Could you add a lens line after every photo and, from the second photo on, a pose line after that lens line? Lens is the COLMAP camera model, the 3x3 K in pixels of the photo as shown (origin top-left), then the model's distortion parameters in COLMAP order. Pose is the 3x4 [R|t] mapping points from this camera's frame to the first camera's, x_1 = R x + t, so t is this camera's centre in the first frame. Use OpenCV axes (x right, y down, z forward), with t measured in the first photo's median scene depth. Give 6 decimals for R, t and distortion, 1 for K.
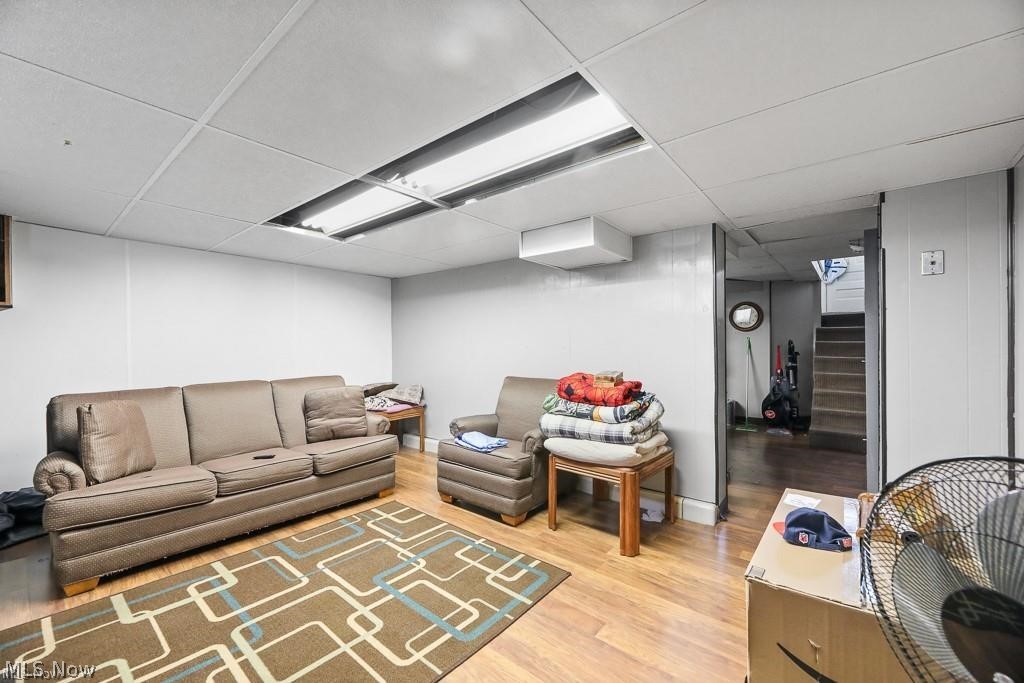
lens RADIAL K [[414.0, 0, 513.9], [0, 414.0, 344.7], [0, 0, 1]] dist [-0.002162, -0.000575]
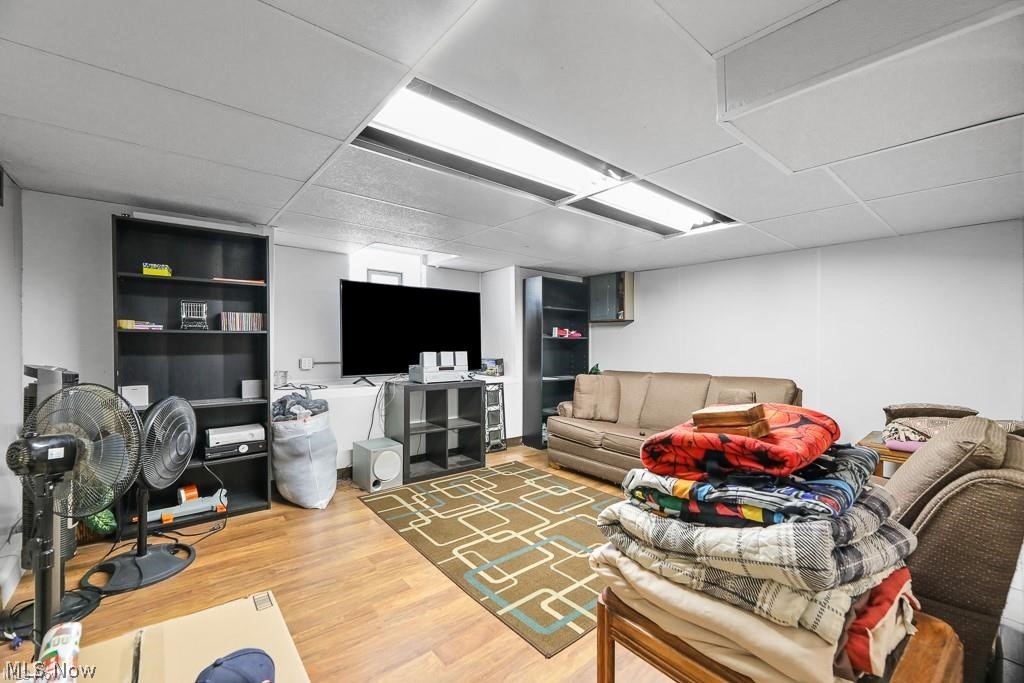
lens RADIAL K [[419.6, 0, 511.5], [0, 419.6, 346.5], [0, 0, 1]] dist [-0.000294, -0.000090]
pose [[-0.186356, 0.009690, -0.982435, 0.957478], [-0.002019, 0.999945, 0.010246, 0.002713], [0.982480, 0.003893, -0.186326, 1.185262]]
